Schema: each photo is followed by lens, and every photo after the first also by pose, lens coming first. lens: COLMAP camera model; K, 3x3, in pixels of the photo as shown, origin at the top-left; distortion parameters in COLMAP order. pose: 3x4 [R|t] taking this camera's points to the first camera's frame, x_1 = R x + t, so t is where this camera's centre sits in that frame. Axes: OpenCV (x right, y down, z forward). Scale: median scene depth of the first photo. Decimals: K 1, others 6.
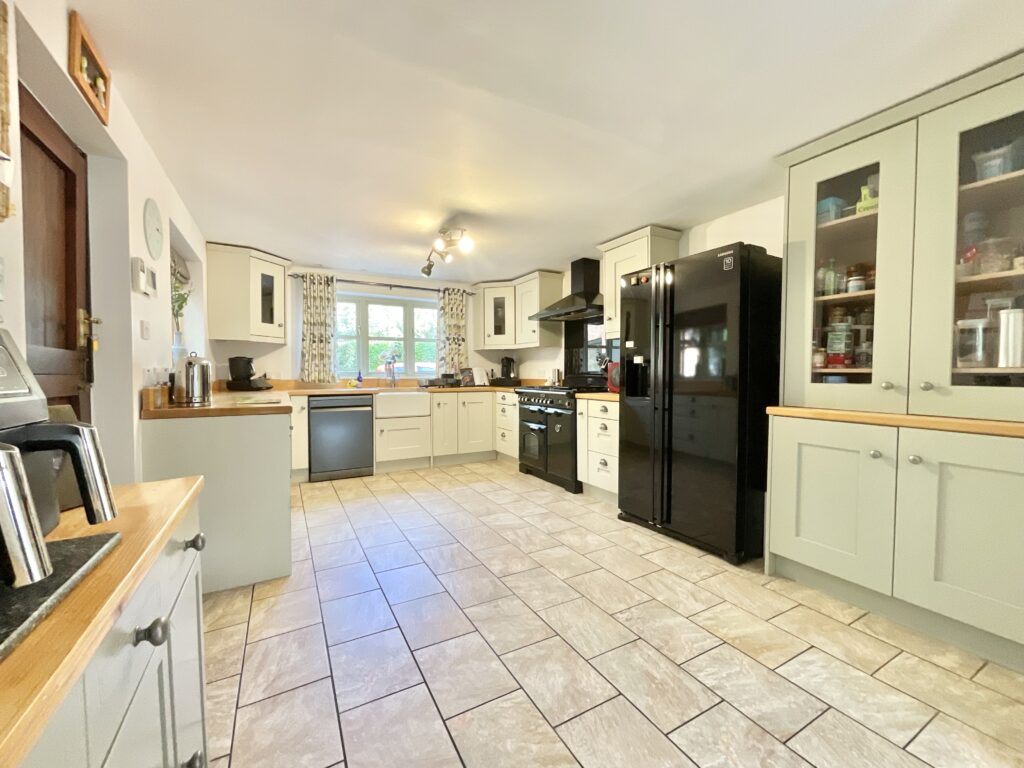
lens RADIAL K [[416.8, 0, 512.0], [0, 416.8, 384.0], [0, 0, 1]] dist [-0.008825, 0.000086]
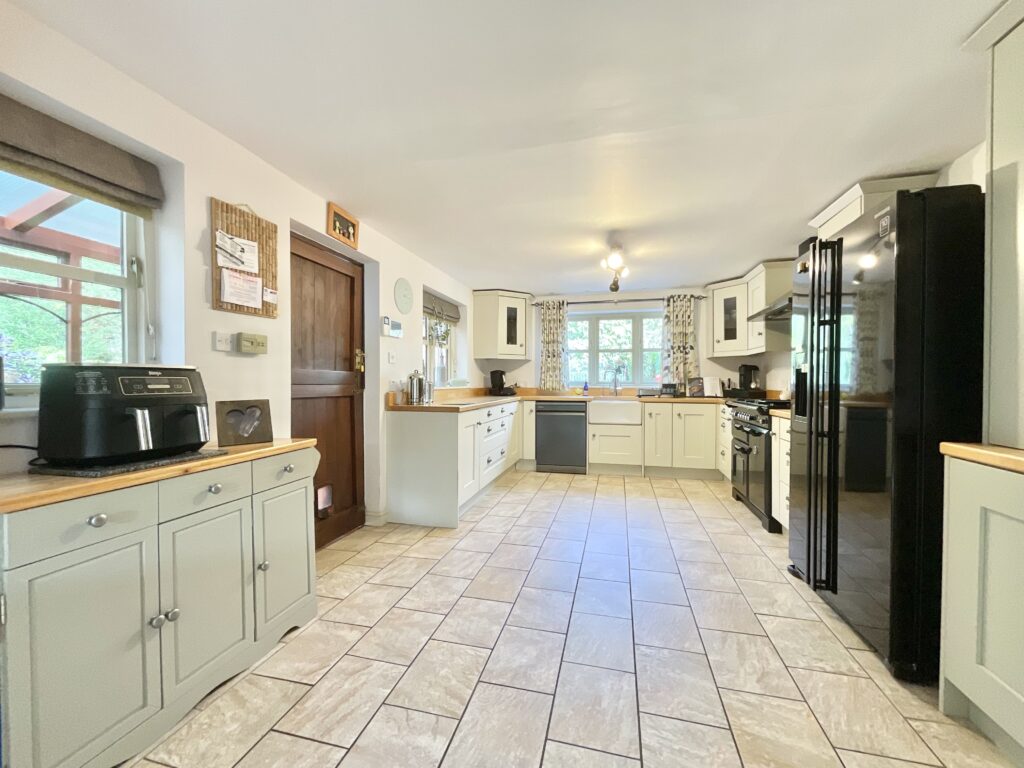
lens RADIAL K [[416.8, 0, 512.0], [0, 416.8, 384.0], [0, 0, 1]] dist [-0.008825, 0.000086]
pose [[0.725266, 0.005814, -0.688444, 0.331654], [-0.018380, 0.999771, -0.010921, -0.008197], [0.688223, 0.020574, 0.725208, 0.057030]]
